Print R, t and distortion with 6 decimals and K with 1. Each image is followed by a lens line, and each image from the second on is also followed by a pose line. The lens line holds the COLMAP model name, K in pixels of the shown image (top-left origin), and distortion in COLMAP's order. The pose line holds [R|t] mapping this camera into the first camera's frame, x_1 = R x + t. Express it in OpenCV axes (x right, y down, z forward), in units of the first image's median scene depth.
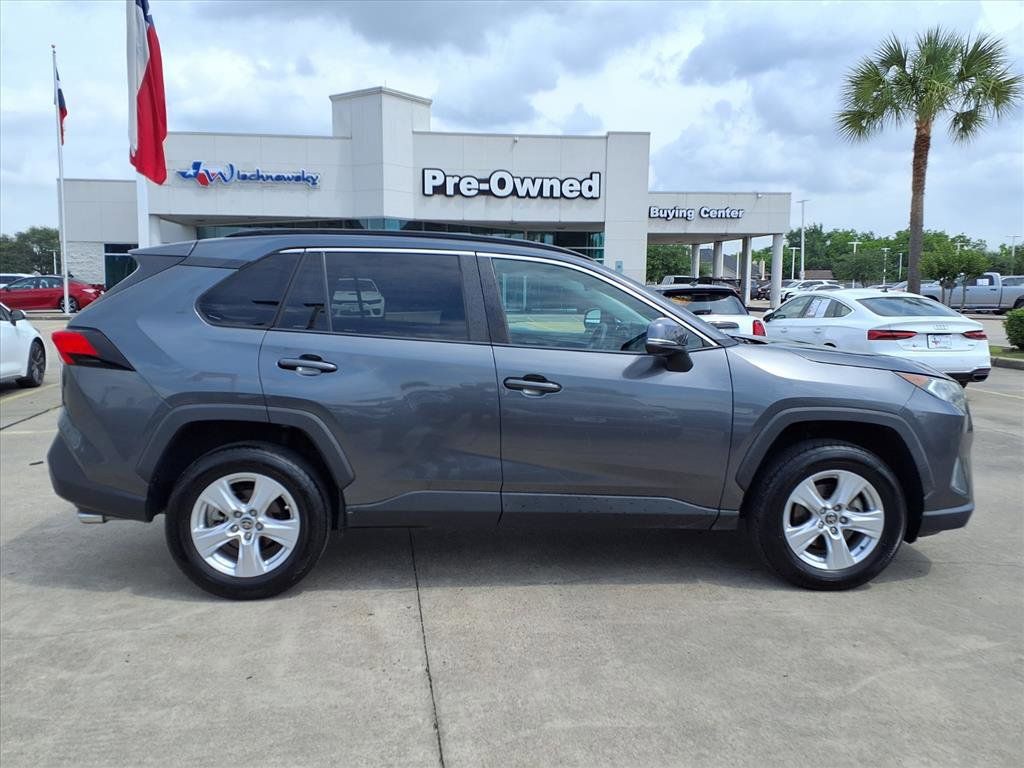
lens RADIAL K [[893.6, 0, 481.0], [0, 893.6, 384.3], [0, 0, 1]] dist [0.102170, -0.173144]
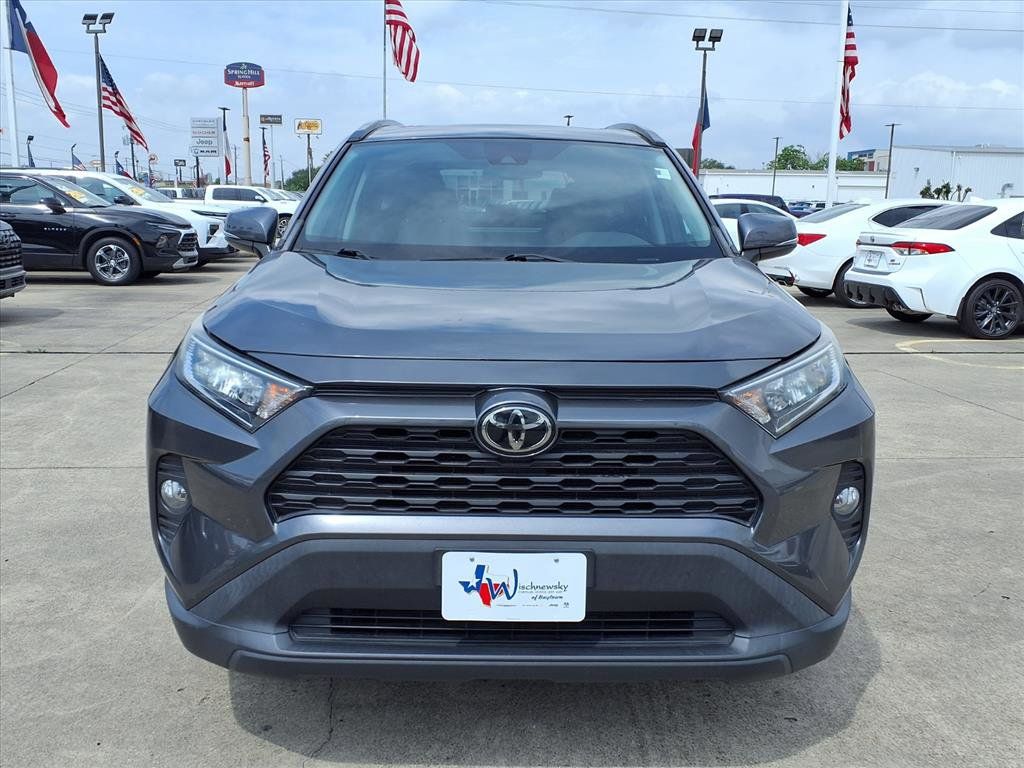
lens RADIAL K [[983.6, 0, 512.0], [0, 983.6, 384.0], [0, 0, 1]] dist [0.011243, 0.001677]
pose [[-0.027014, 0.173377, -0.984485, 1.122065], [-0.128317, 0.976095, 0.175420, -0.101350], [0.991365, 0.131065, -0.004121, 1.275802]]
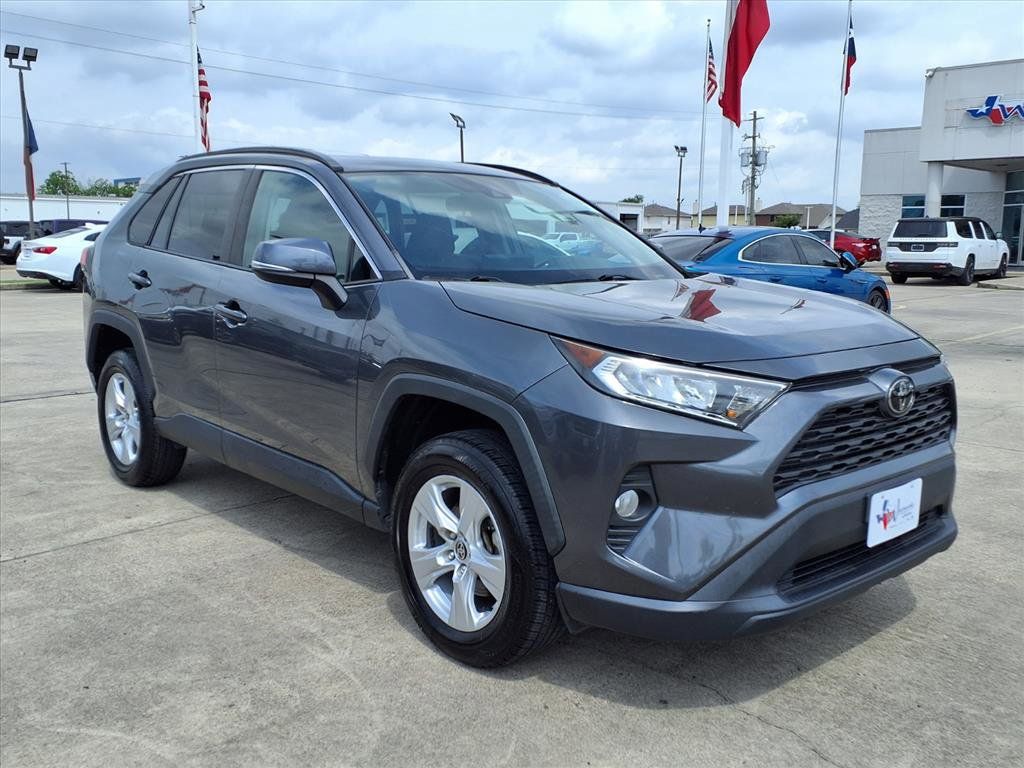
lens RADIAL K [[927.0, 0, 512.0], [0, 927.0, 384.0], [0, 0, 1]] dist [0.014831, 0.004717]
pose [[0.629252, 0.120503, -0.767802, 0.960979], [-0.090203, 0.992554, 0.081851, -0.027857], [0.771949, 0.017753, 0.635437, 0.647573]]
